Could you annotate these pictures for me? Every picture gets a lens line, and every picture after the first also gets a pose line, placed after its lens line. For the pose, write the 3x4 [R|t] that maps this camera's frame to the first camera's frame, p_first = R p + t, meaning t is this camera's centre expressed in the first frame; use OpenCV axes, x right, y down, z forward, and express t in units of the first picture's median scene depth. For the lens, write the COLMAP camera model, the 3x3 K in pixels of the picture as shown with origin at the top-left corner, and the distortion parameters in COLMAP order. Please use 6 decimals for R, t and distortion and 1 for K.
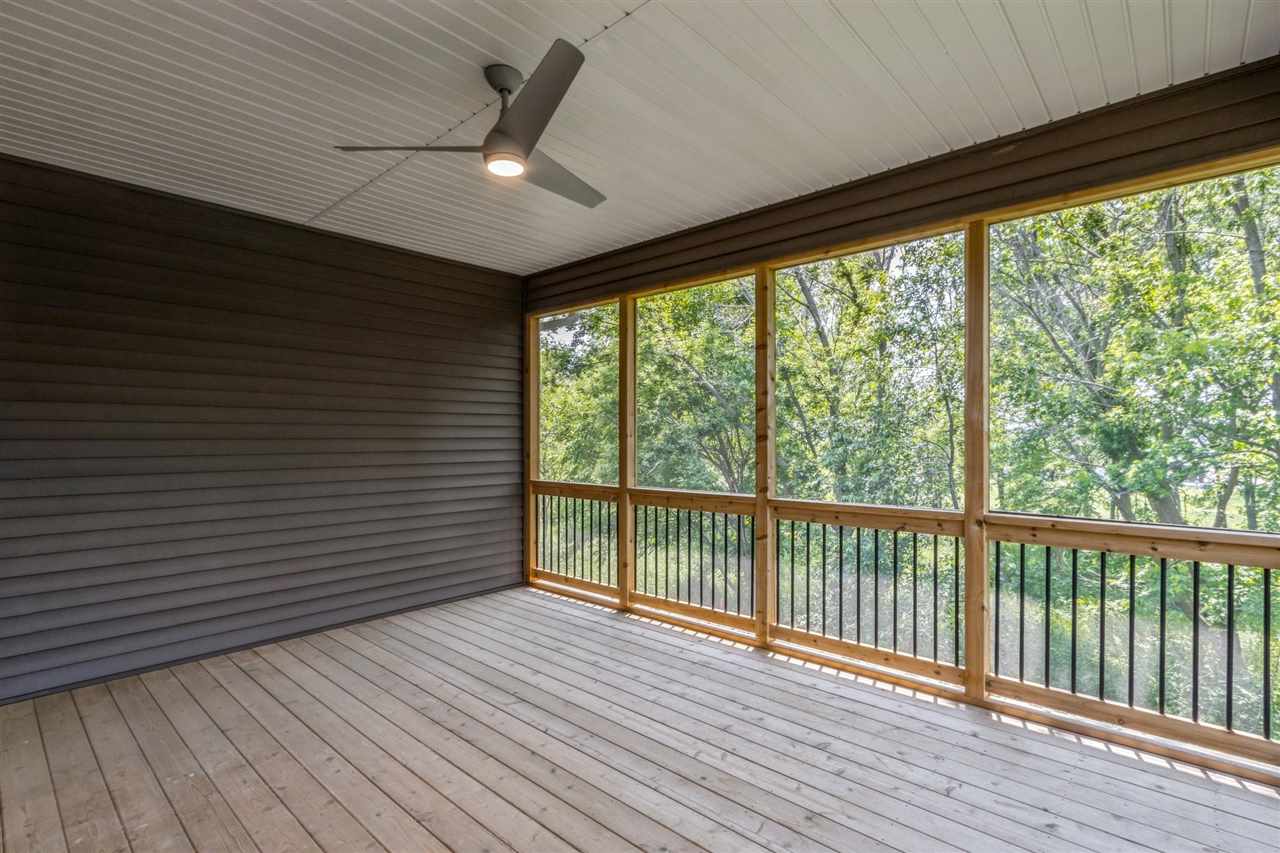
lens RADIAL K [[603.5, 0, 637.7], [0, 603.5, 428.6], [0, 0, 1]] dist [0.005233, -0.000533]
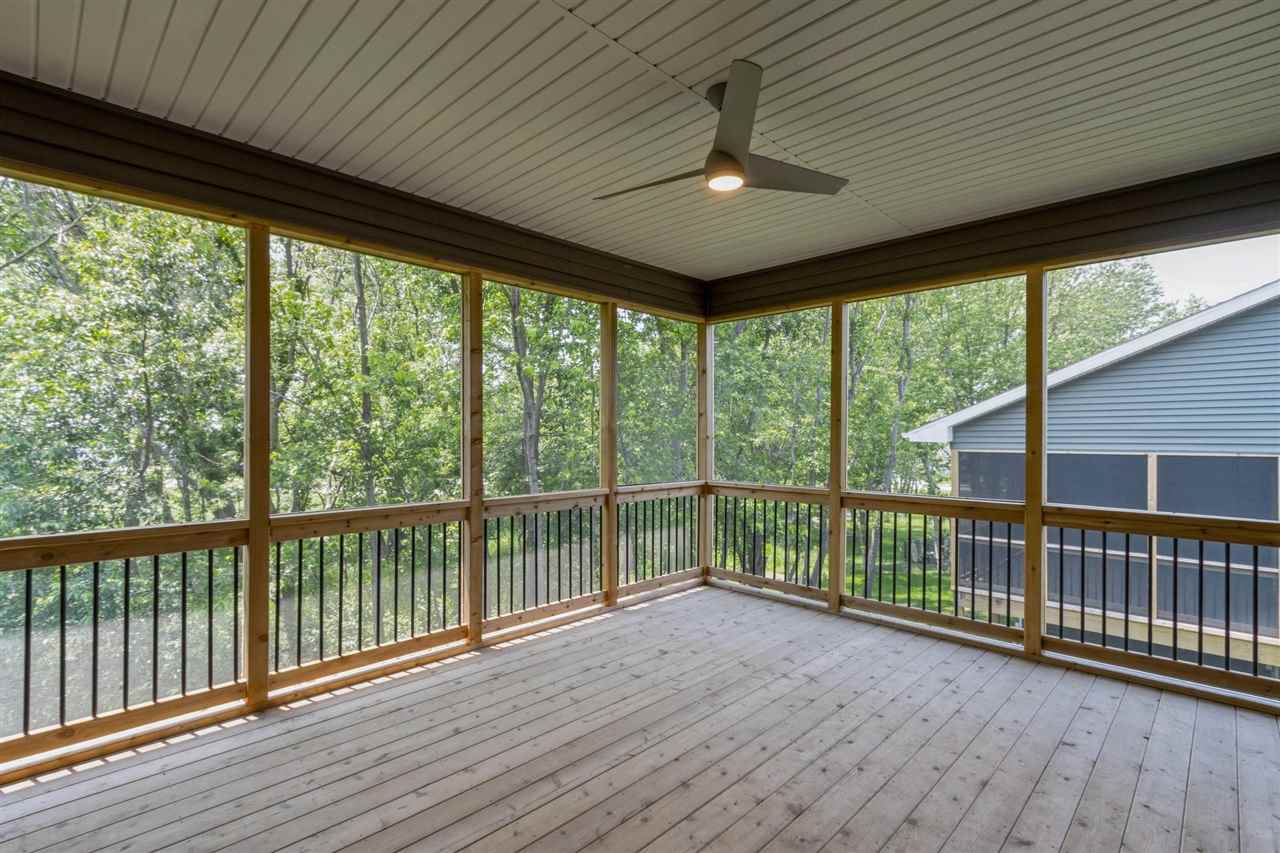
lens RADIAL K [[603.5, 0, 607.3], [0, 603.5, 445.2], [0, 0, 1]] dist [0.005233, -0.000533]
pose [[0.056135, -0.007643, 0.998394, -0.678751], [-0.008165, 0.999934, 0.008114, 0.009093], [-0.998390, -0.008608, 0.056069, 0.620974]]
